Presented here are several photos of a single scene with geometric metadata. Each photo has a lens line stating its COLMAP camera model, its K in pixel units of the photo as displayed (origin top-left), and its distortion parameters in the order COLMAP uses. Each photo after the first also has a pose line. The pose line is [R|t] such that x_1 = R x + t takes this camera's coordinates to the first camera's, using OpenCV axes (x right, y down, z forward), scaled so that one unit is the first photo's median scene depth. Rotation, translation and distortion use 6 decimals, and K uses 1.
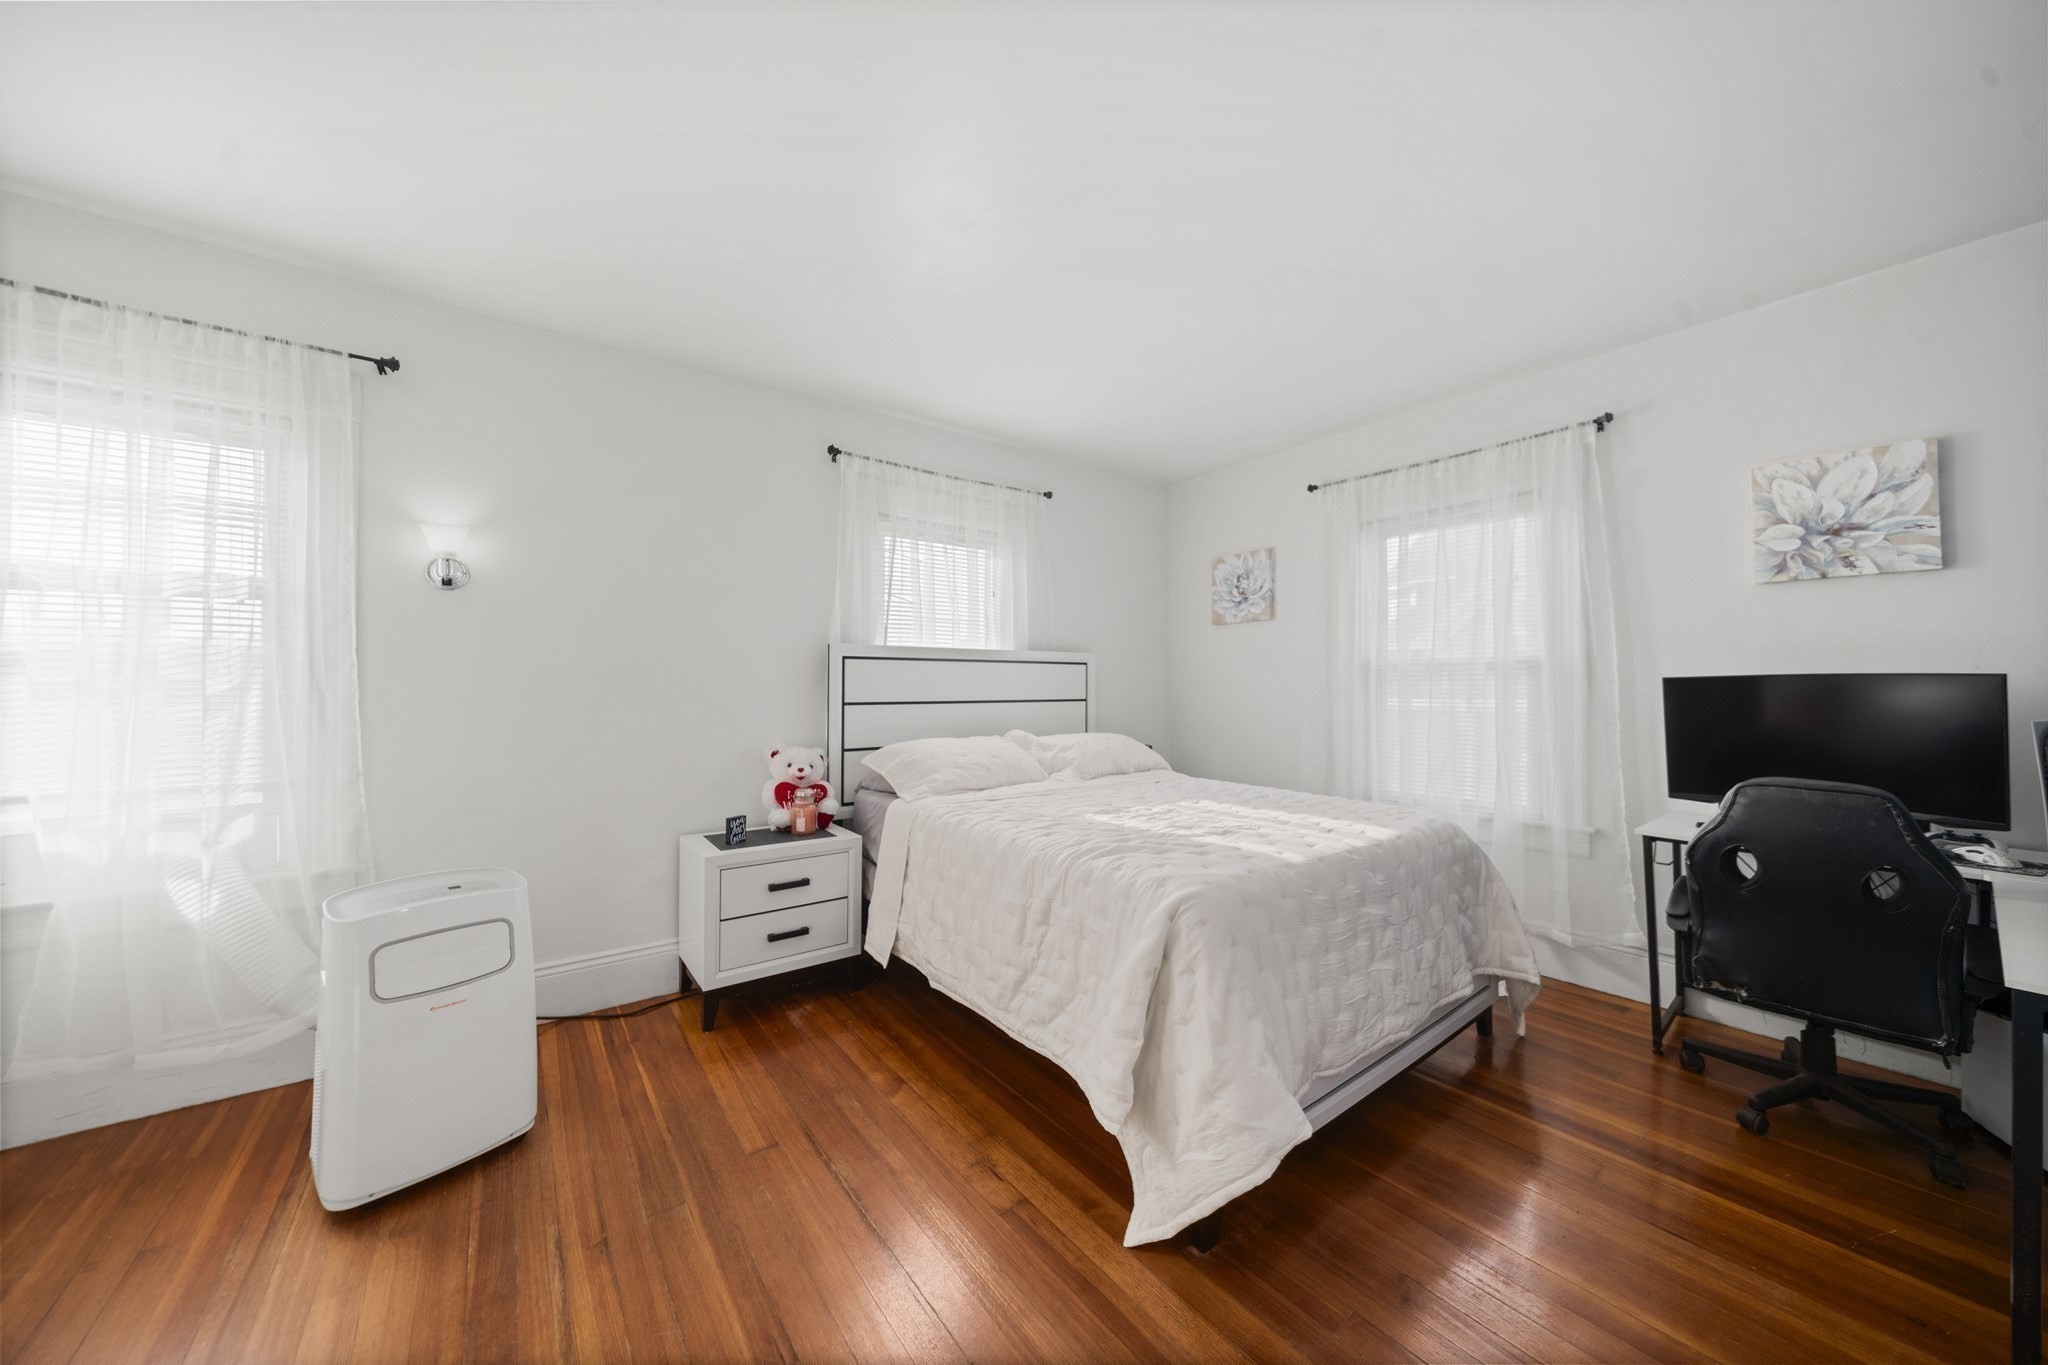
lens RADIAL K [[704.7, 0, 1024.0], [0, 704.7, 682.5], [0, 0, 1]] dist [0.000308, 0.000026]
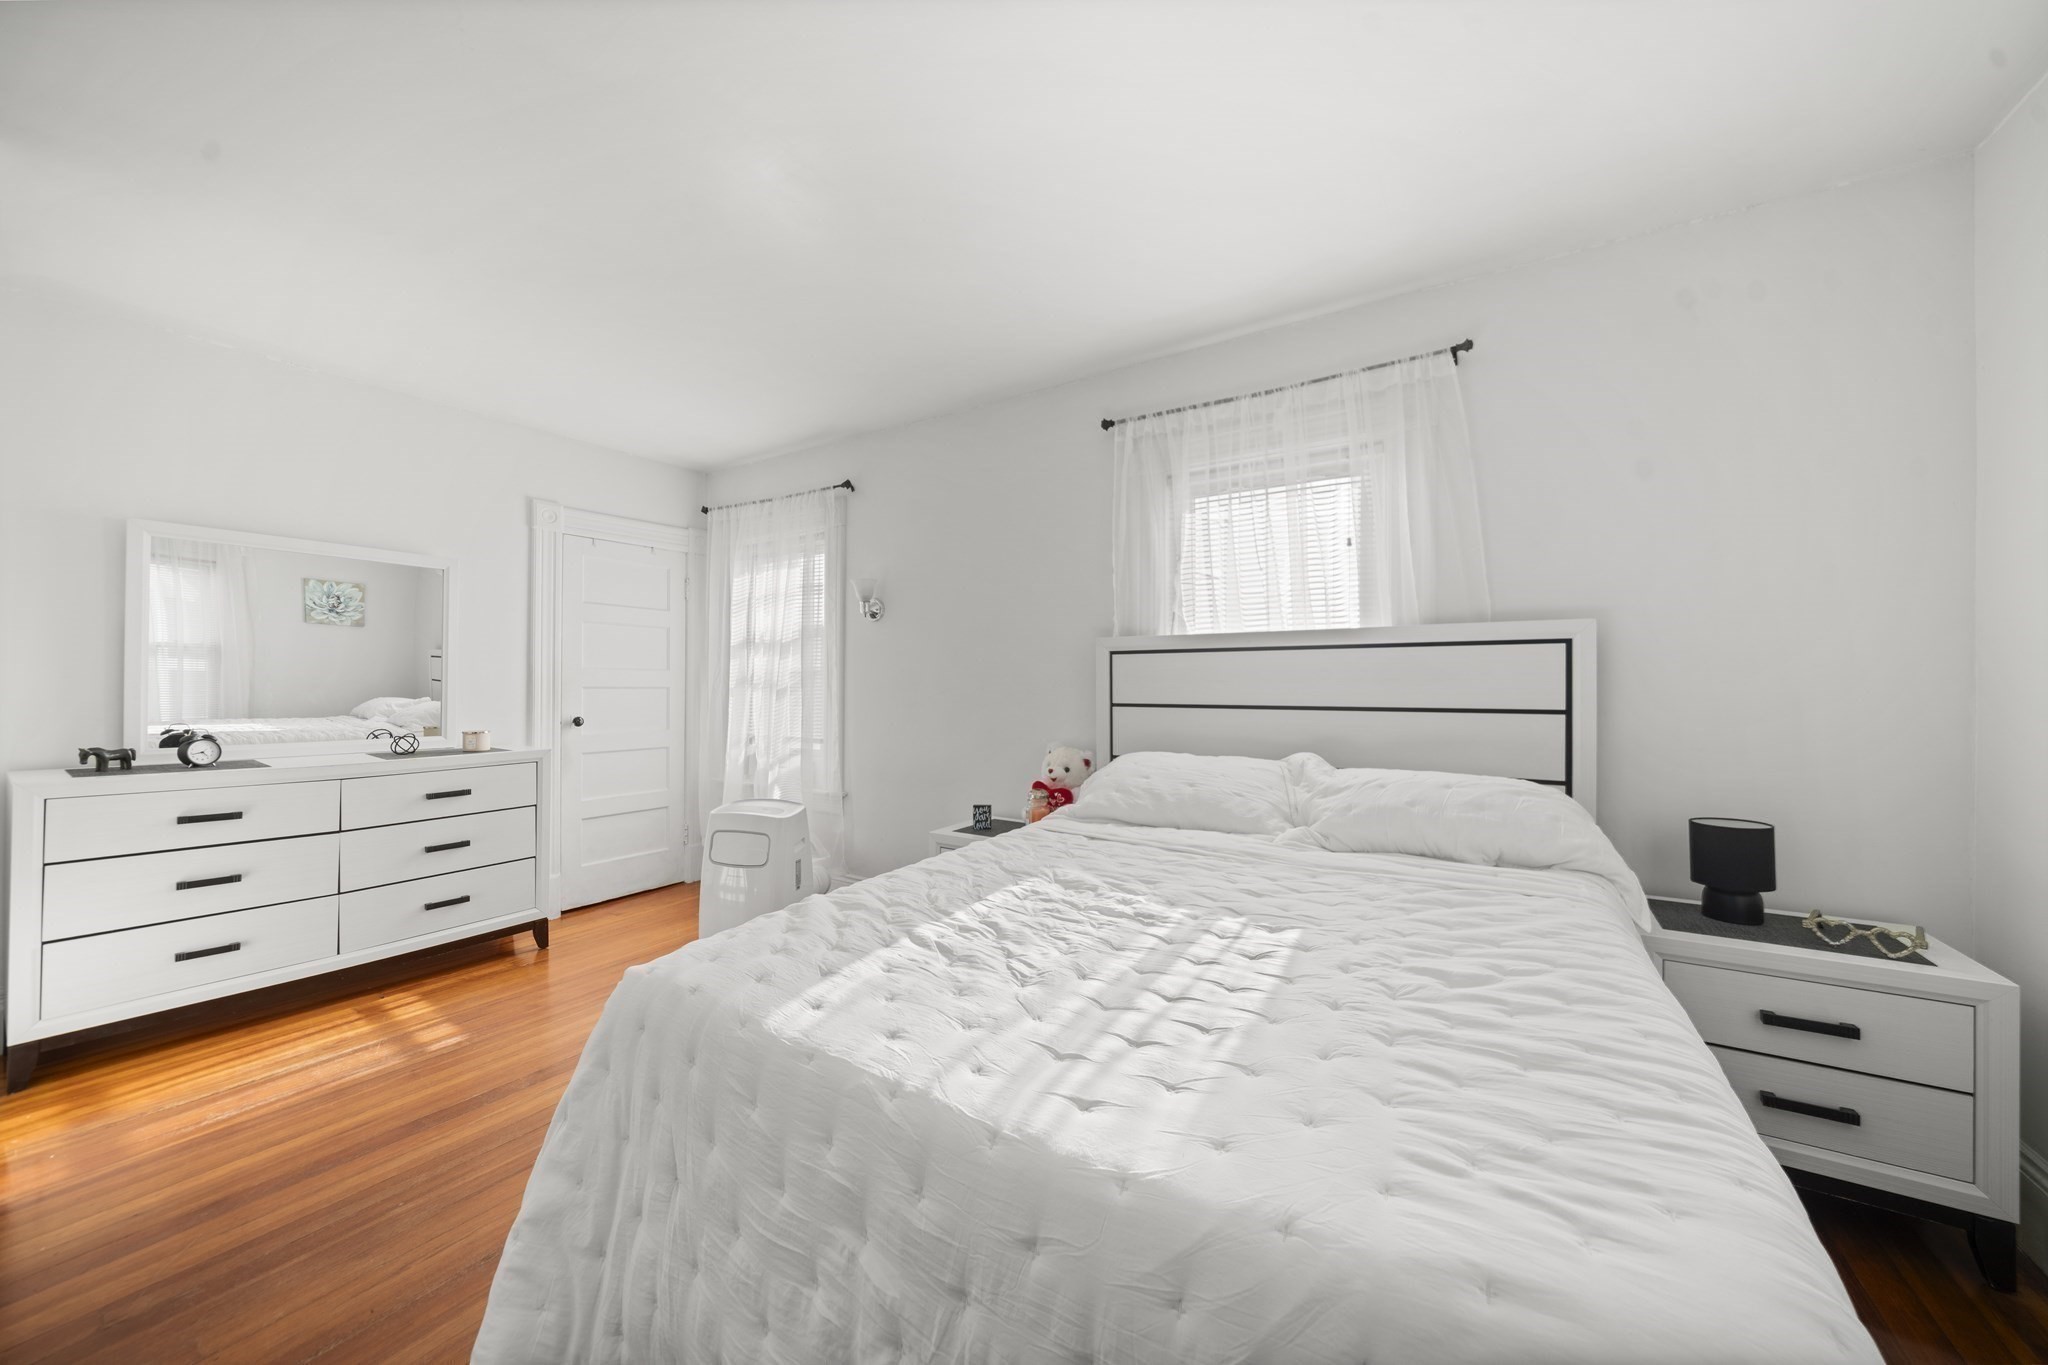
lens RADIAL K [[712.4, 0, 1024.0], [0, 712.4, 682.5], [0, 0, 1]] dist [-0.000015, 0.000002]
pose [[0.352830, -0.001055, -0.935687, 0.526967], [0.007425, 0.999971, 0.001672, -0.000157], [0.935658, -0.007538, 0.352827, 0.552552]]
